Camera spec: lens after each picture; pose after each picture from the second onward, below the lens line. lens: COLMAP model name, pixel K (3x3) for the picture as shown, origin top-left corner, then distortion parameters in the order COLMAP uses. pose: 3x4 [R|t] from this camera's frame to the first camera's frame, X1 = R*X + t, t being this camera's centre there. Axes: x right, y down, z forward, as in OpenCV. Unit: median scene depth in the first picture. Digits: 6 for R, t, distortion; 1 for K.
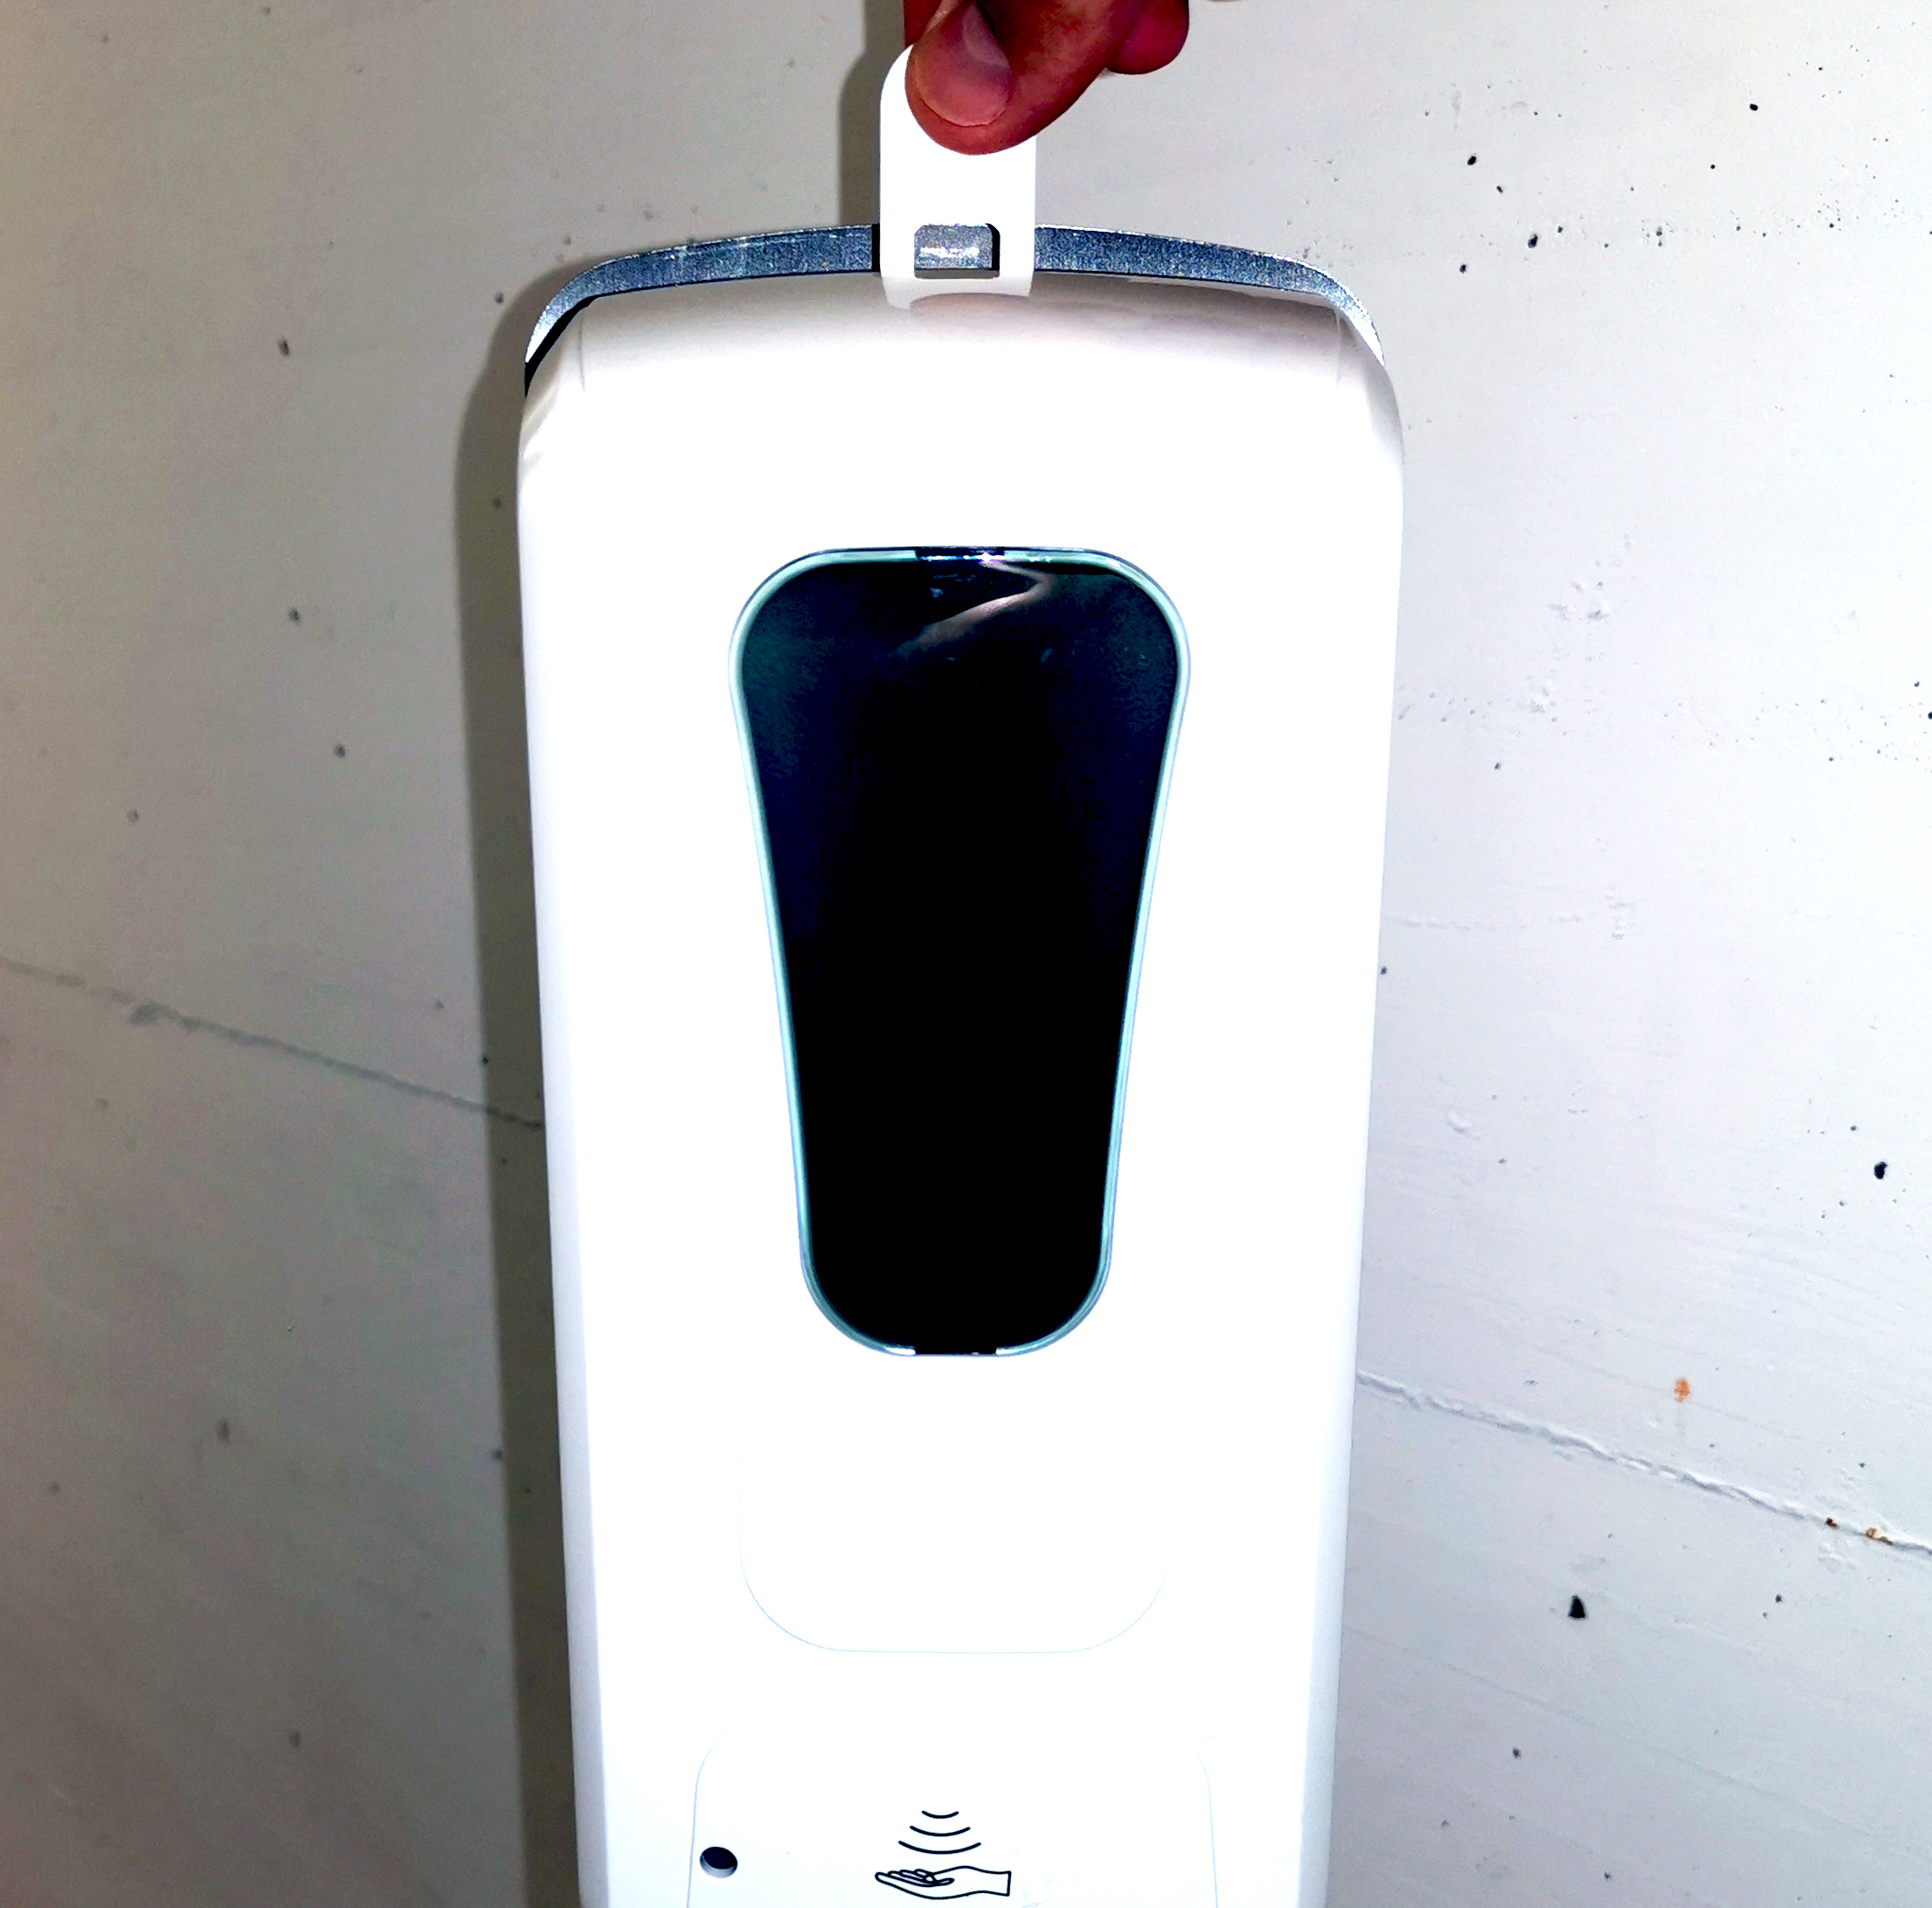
lens RADIAL K [[2265.9, 0, 938.2], [0, 2265.9, 1044.3], [0, 0, 1]] dist [0.015844, 0.000000]
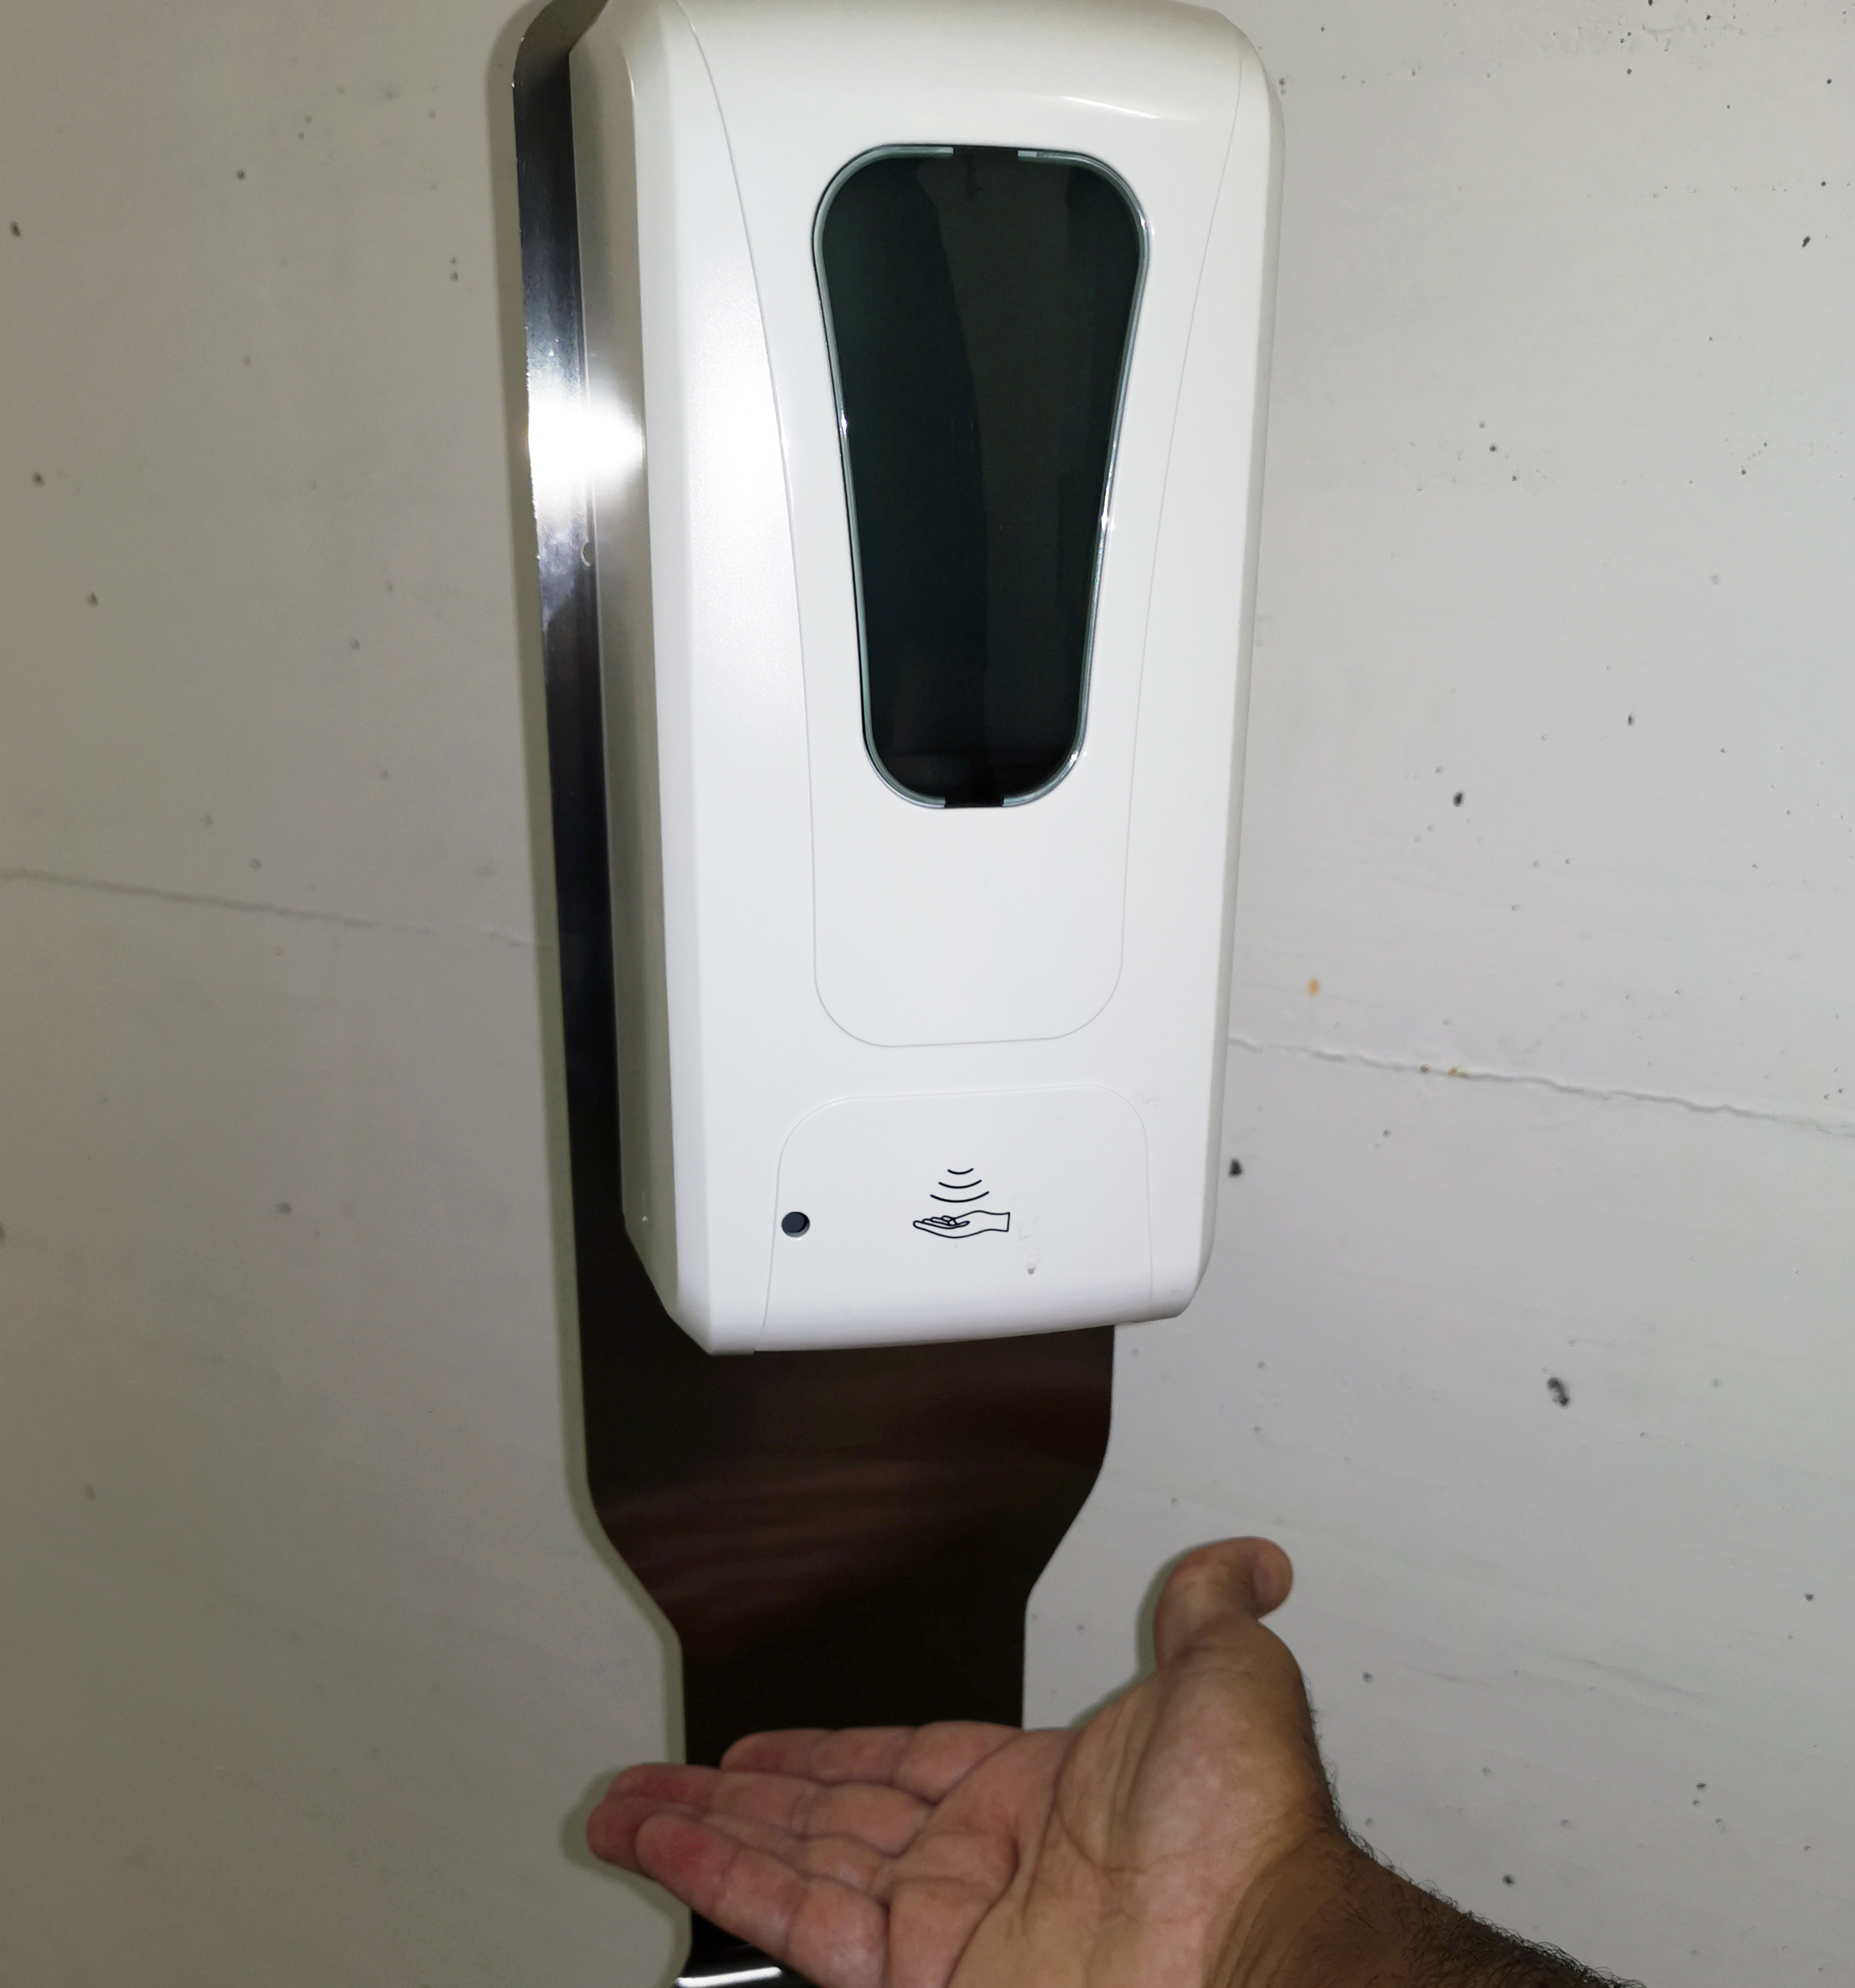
lens RADIAL K [[1905.0, 0, 896.5], [0, 1905.0, 1118.1], [0, 0, 1]] dist [0.004279, 0.000000]
pose [[0.972331, -0.068829, 0.223237, -0.281261], [0.054475, 0.996070, 0.069840, 0.225707], [-0.227166, -0.055747, 0.972259, -0.078963]]
